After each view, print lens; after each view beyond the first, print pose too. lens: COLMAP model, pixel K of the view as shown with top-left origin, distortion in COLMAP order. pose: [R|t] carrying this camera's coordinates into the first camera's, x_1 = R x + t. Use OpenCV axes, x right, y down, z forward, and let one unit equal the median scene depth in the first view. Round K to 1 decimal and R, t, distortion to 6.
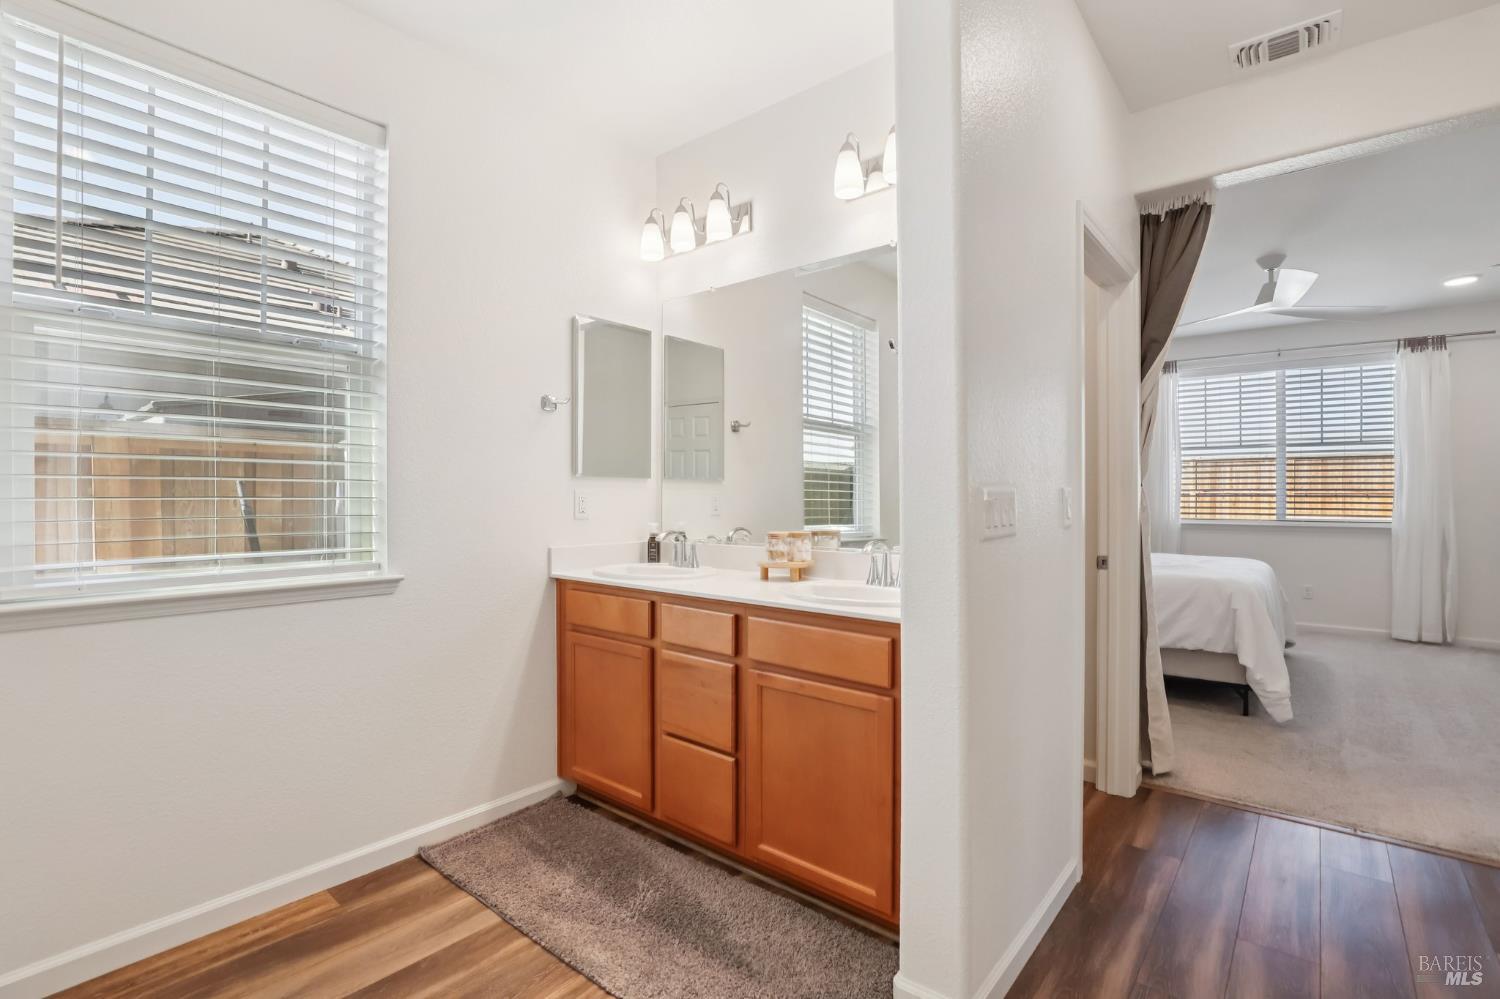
lens RADIAL K [[690.5, 0, 746.1], [0, 690.5, 493.9], [0, 0, 1]] dist [-0.039308, 0.008935]
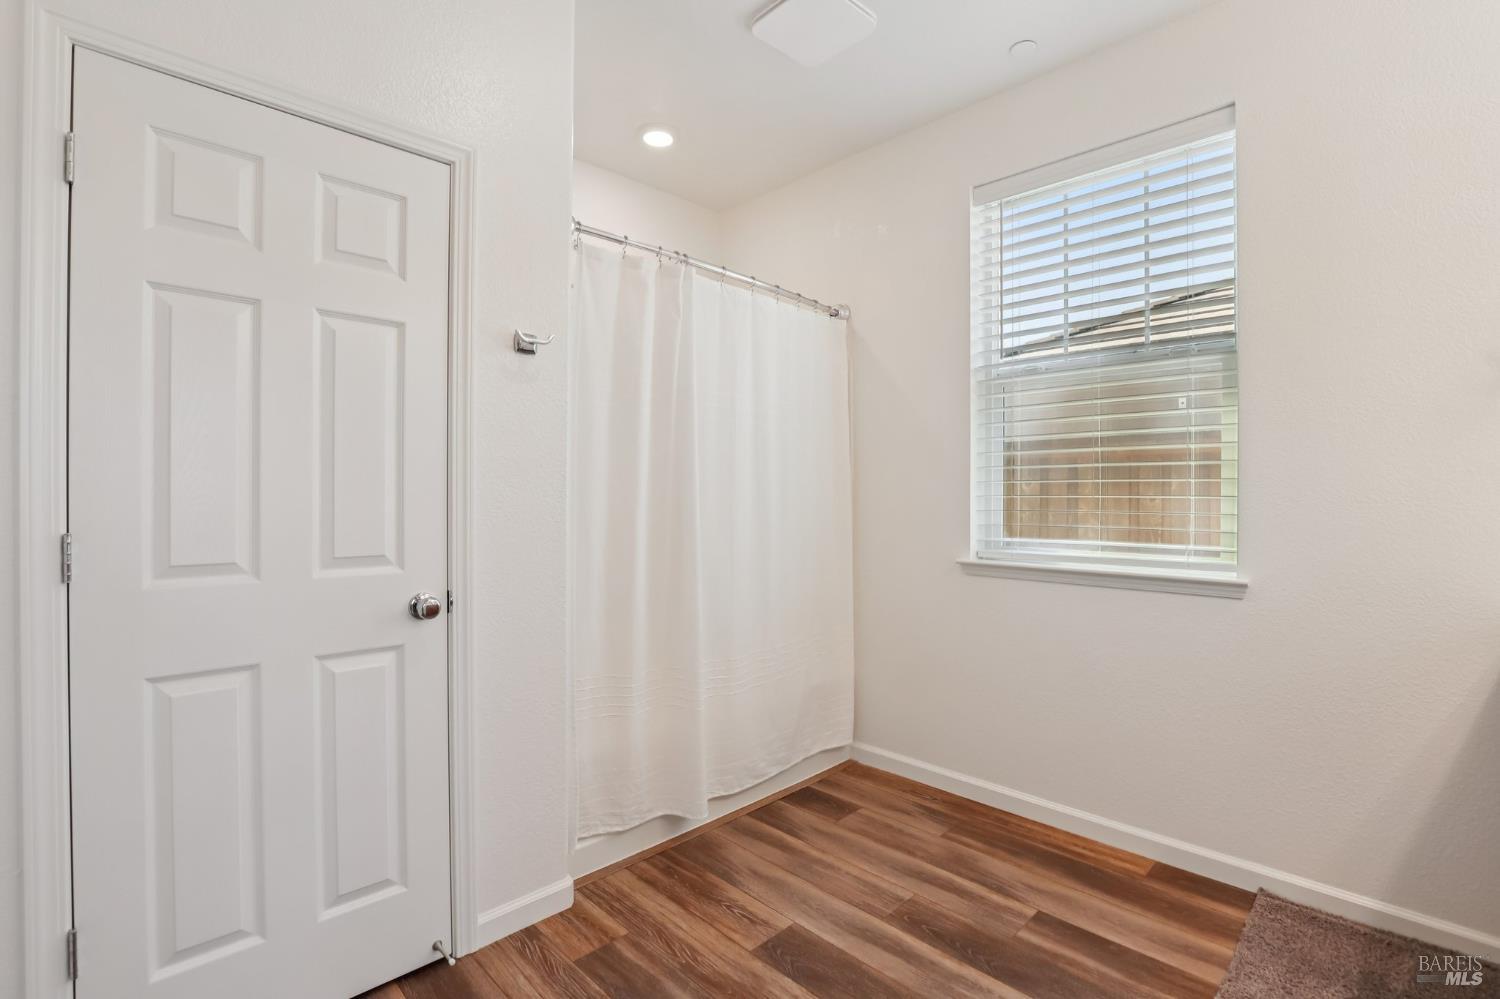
lens RADIAL K [[692.6, 0, 750.1], [0, 692.6, 494.6], [0, 0, 1]] dist [-0.044209, 0.011251]
pose [[-0.103297, -0.002512, -0.994647, 0.539645], [0.004536, 0.999985, -0.002997, 0.004099], [0.994640, -0.004821, -0.103284, 0.492005]]
